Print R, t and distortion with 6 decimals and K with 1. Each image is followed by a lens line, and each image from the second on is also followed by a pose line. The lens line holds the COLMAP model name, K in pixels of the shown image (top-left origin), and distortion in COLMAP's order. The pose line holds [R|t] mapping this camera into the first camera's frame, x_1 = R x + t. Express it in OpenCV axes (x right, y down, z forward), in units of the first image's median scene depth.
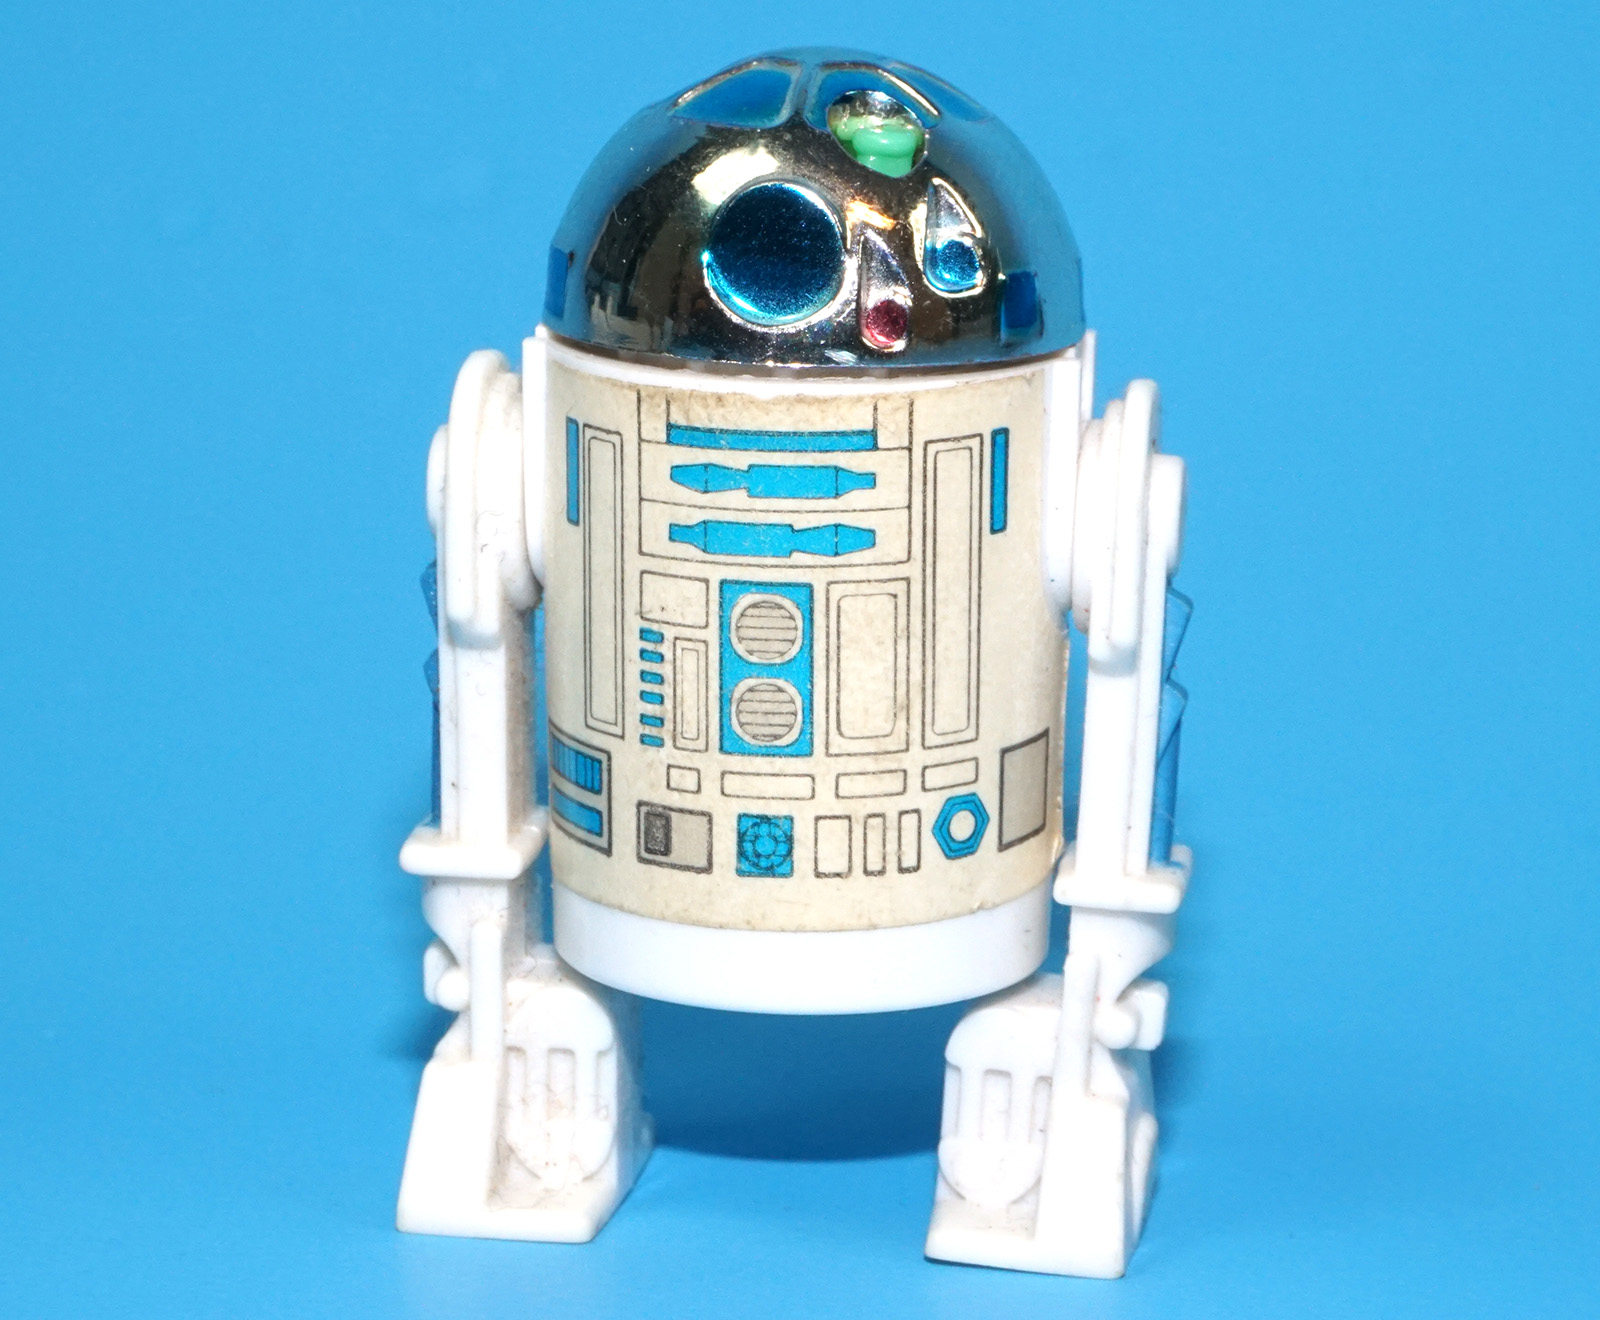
lens RADIAL K [[6242.8, 0, 800.0], [0, 6242.8, 660.0], [0, 0, 1]] dist [0.207505, 0.706331]
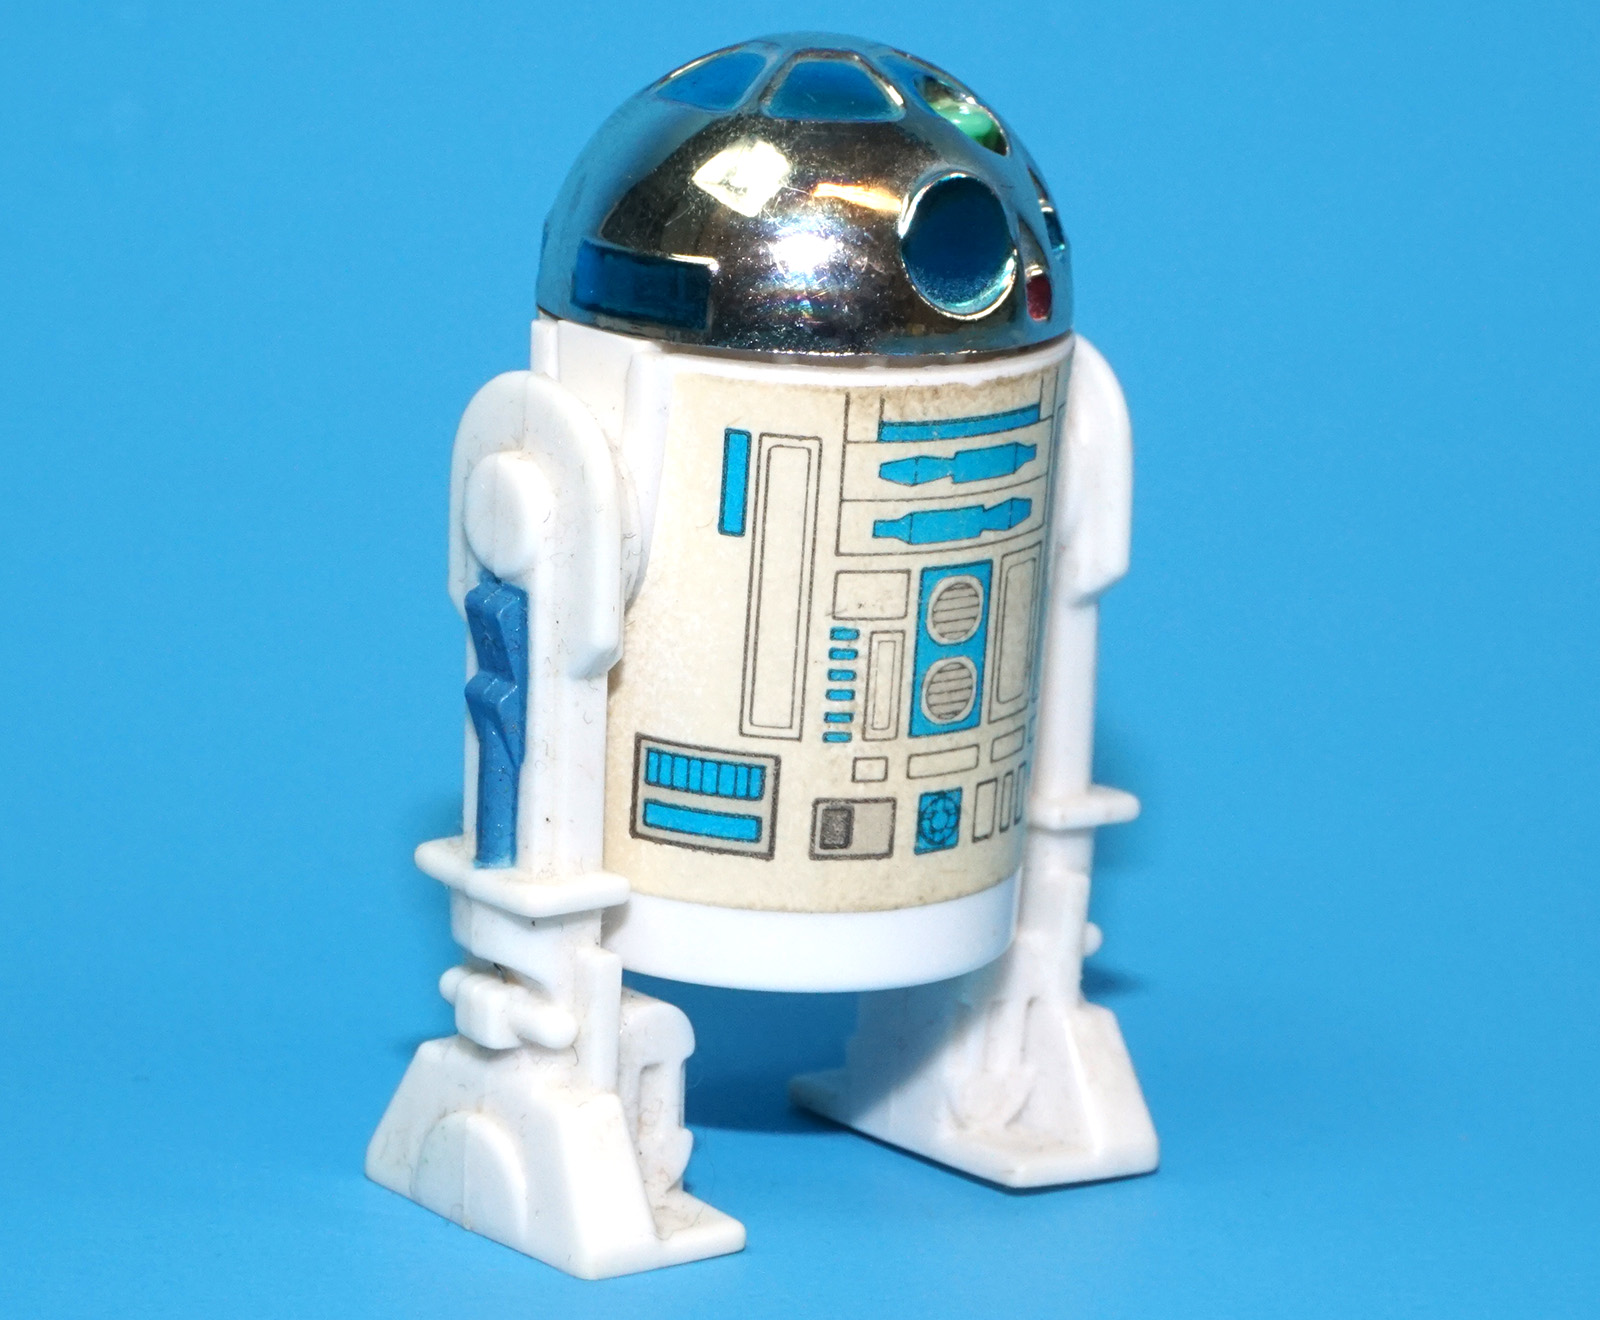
lens RADIAL K [[6242.8, 0, 800.0], [0, 6242.8, 660.0], [0, 0, 1]] dist [0.207505, 0.706331]
pose [[0.689670, -0.152453, 0.707894, -0.742686], [0.116073, 0.988220, 0.099740, -0.101050], [-0.714760, 0.013380, 0.699241, 0.302585]]
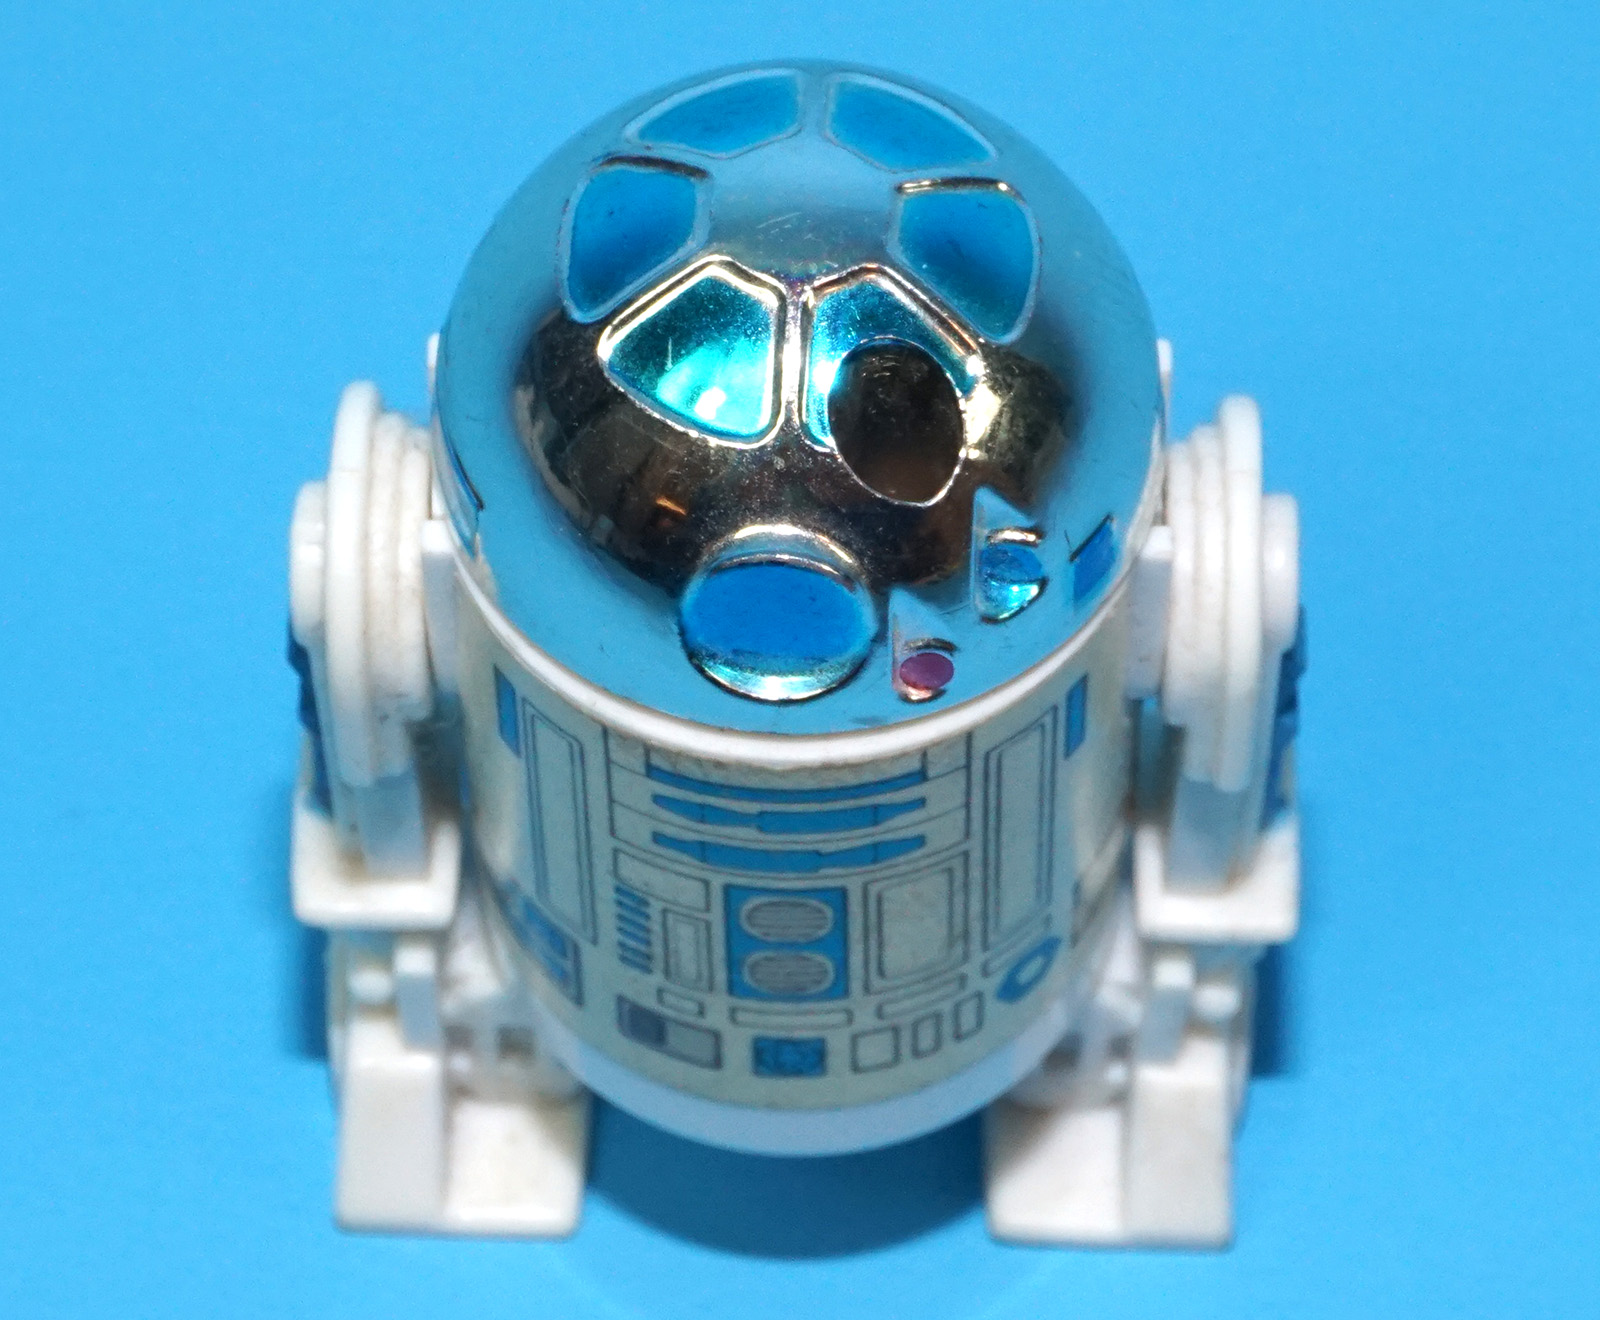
lens RADIAL K [[6242.8, 0, 800.0], [0, 6242.8, 660.0], [0, 0, 1]] dist [0.207505, 0.706331]
pose [[0.993299, -0.106237, 0.045503, -0.035242], [0.044650, 0.715907, 0.696766, -0.562681], [-0.106598, -0.690065, 0.715854, 0.466342]]
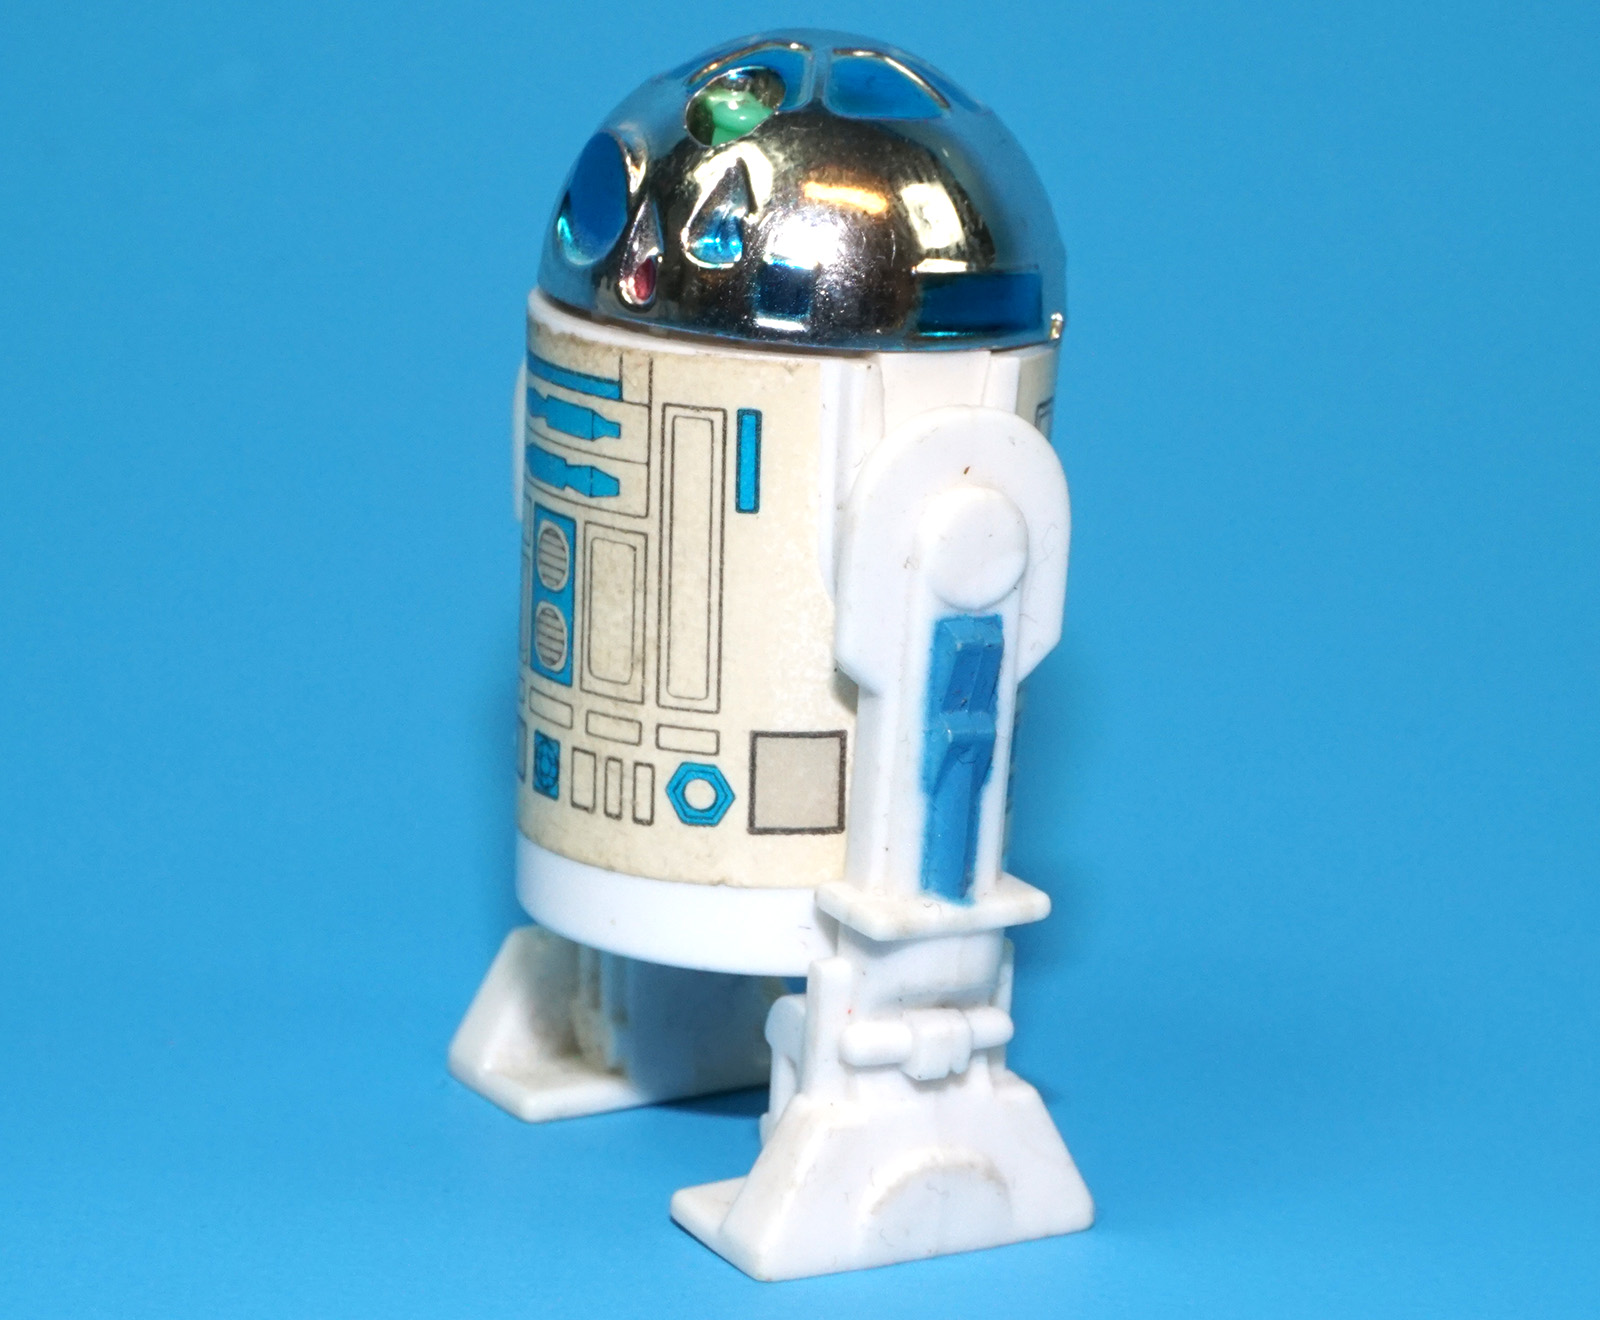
lens RADIAL K [[6242.8, 0, 800.0], [0, 6242.8, 660.0], [0, 0, 1]] dist [0.207505, 0.706331]
pose [[0.615222, 0.199783, -0.762620, 0.813712], [-0.227680, 0.971163, 0.070740, -0.070851], [0.754761, 0.130112, 0.642968, 0.361126]]
